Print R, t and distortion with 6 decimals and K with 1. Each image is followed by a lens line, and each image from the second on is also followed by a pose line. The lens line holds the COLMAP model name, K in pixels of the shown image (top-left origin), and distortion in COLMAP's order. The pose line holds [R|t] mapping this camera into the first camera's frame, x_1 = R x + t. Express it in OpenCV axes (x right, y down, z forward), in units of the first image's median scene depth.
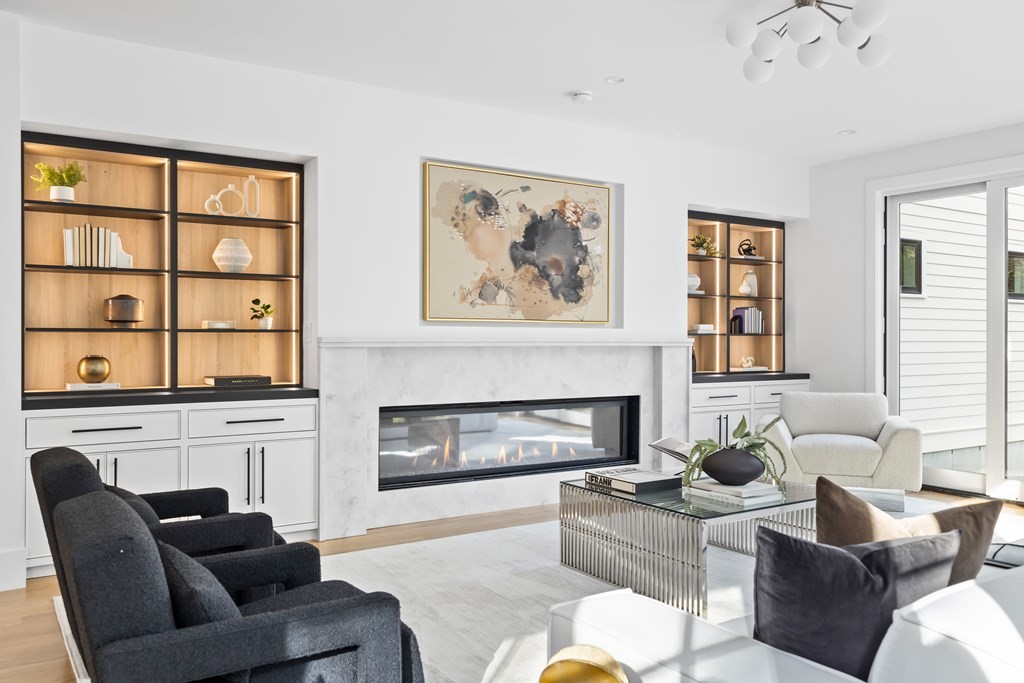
lens RADIAL K [[801.6, 0, 510.0], [0, 801.6, 341.0], [0, 0, 1]] dist [0.000313, 0.000465]
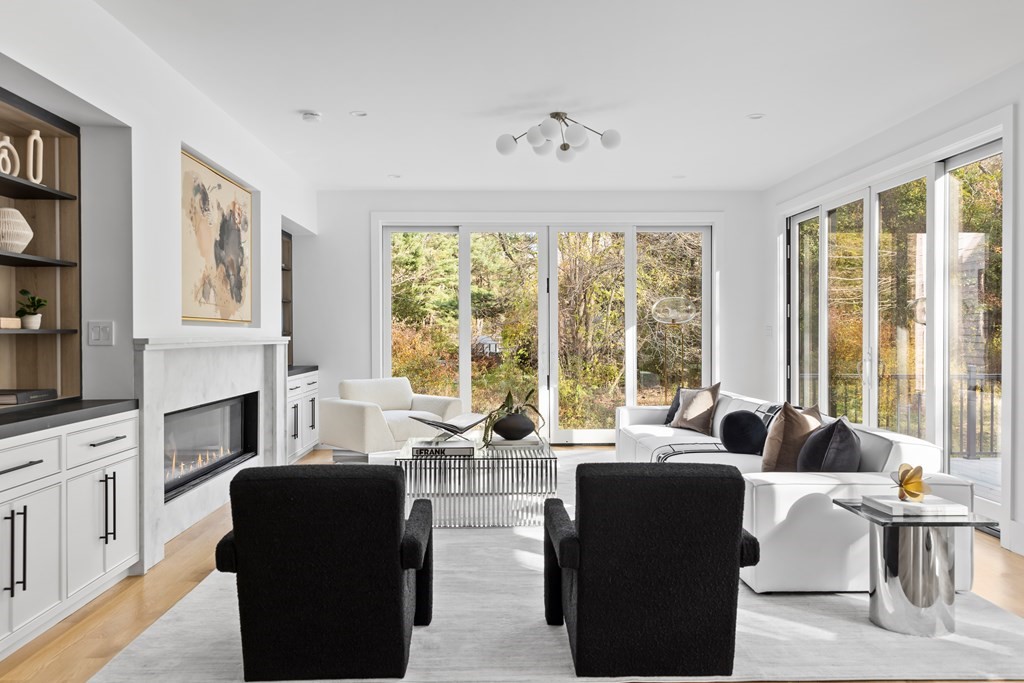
lens RADIAL K [[801.6, 0, 510.3], [0, 801.6, 338.7], [0, 0, 1]] dist [0.000313, 0.000465]
pose [[0.508518, -0.006748, 0.861025, -0.657820], [0.005429, 0.999975, 0.004630, -0.005206], [-0.861034, 0.002320, 0.508542, 0.190106]]
